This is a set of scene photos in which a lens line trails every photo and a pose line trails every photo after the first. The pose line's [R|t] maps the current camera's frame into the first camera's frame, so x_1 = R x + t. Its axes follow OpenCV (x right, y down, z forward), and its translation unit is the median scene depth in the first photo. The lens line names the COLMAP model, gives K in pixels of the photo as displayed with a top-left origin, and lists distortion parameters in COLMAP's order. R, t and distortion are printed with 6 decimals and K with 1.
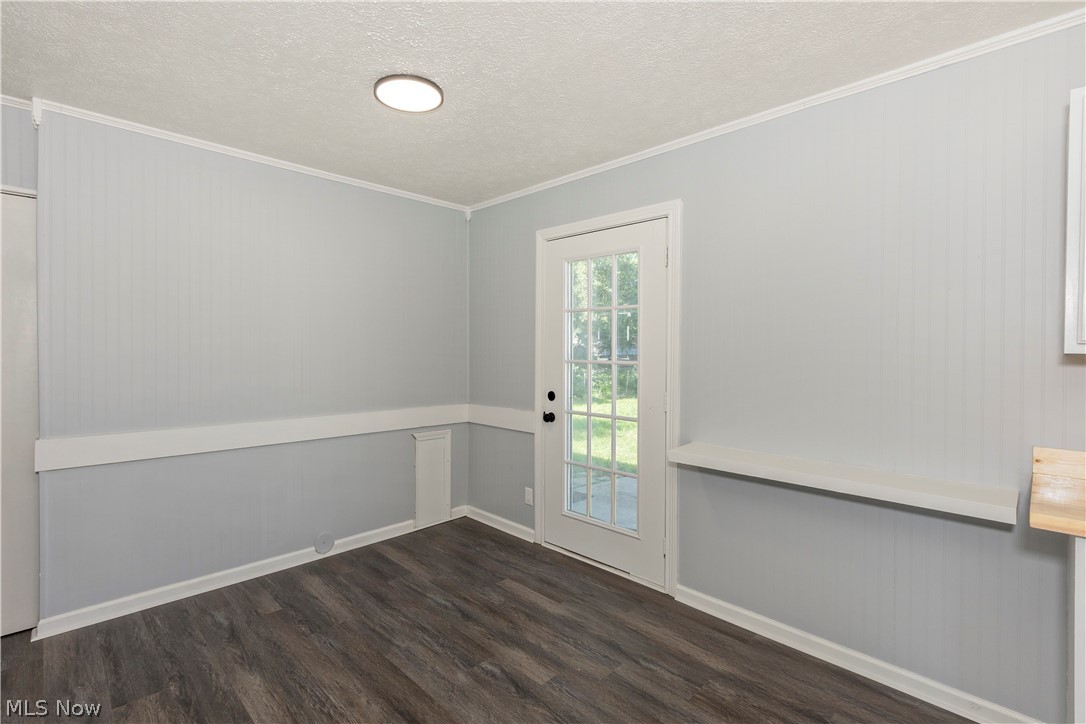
lens RADIAL K [[505.1, 0, 531.7], [0, 505.1, 357.3], [0, 0, 1]] dist [0.001053, -0.002249]
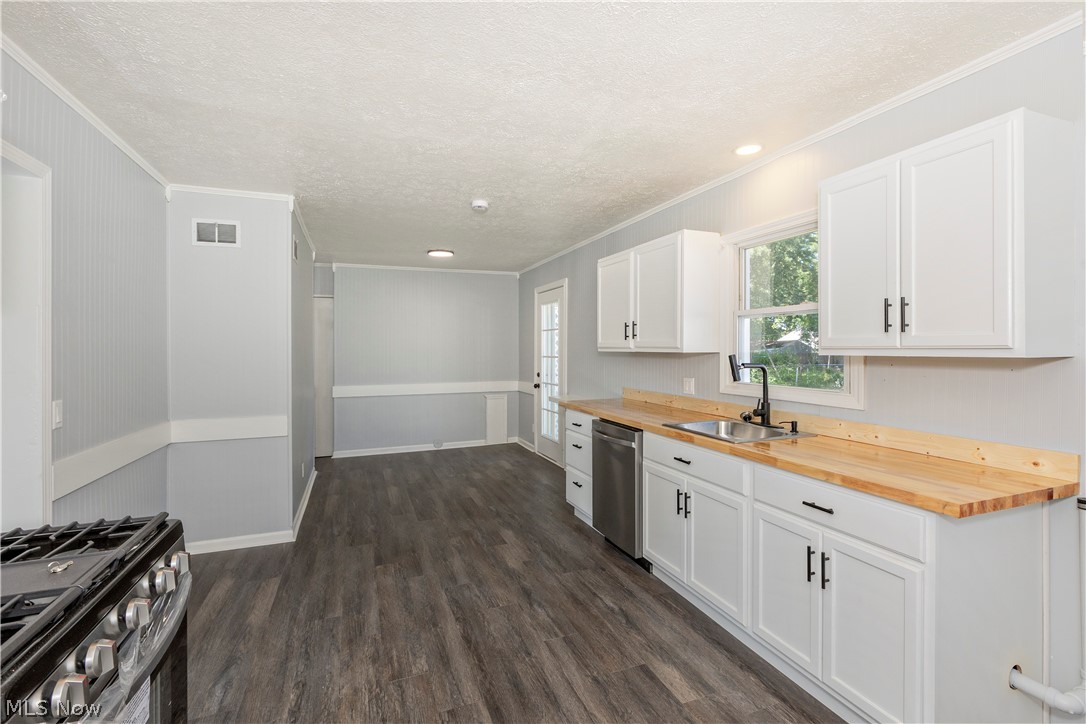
lens RADIAL K [[505.1, 0, 540.4], [0, 505.1, 352.6], [0, 0, 1]] dist [0.001053, -0.002249]
pose [[0.914325, -0.010733, -0.404838, 0.876385], [0.006794, 0.999915, -0.011166, 0.014419], [0.404924, 0.007459, 0.914320, -0.800207]]
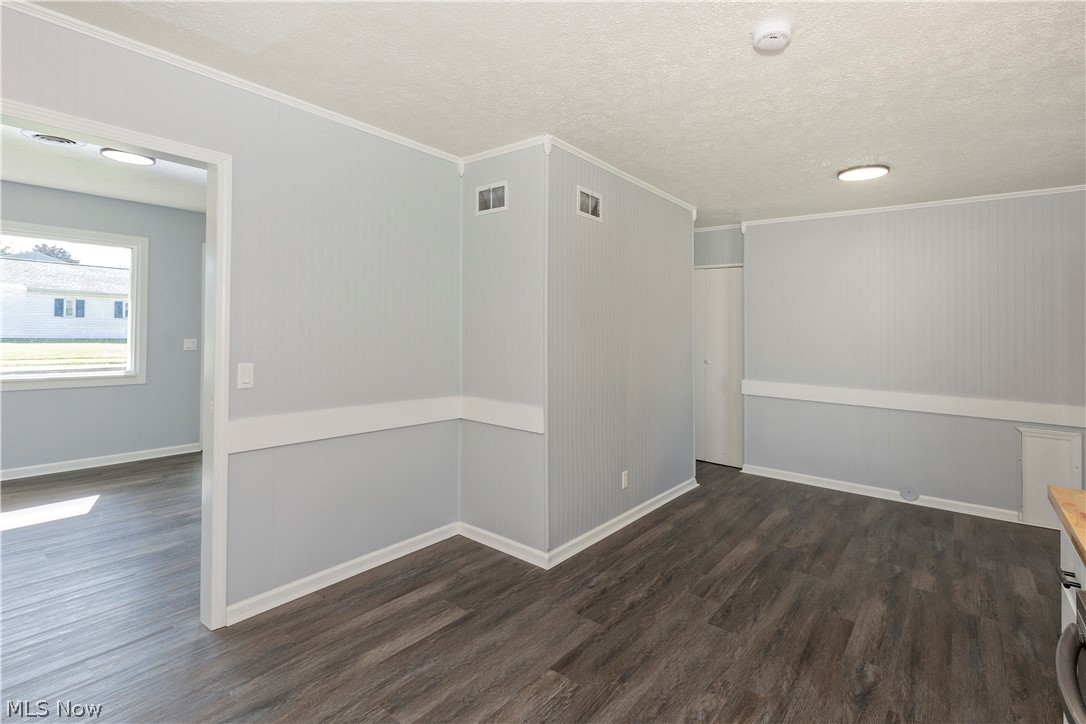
lens RADIAL K [[505.1, 0, 521.7], [0, 505.1, 329.0], [0, 0, 1]] dist [0.001053, -0.002249]
pose [[0.104914, -0.004364, -0.994472, 0.798674], [-0.042359, 0.999063, -0.008853, 0.004003], [0.993579, 0.043054, 0.104631, -0.141090]]
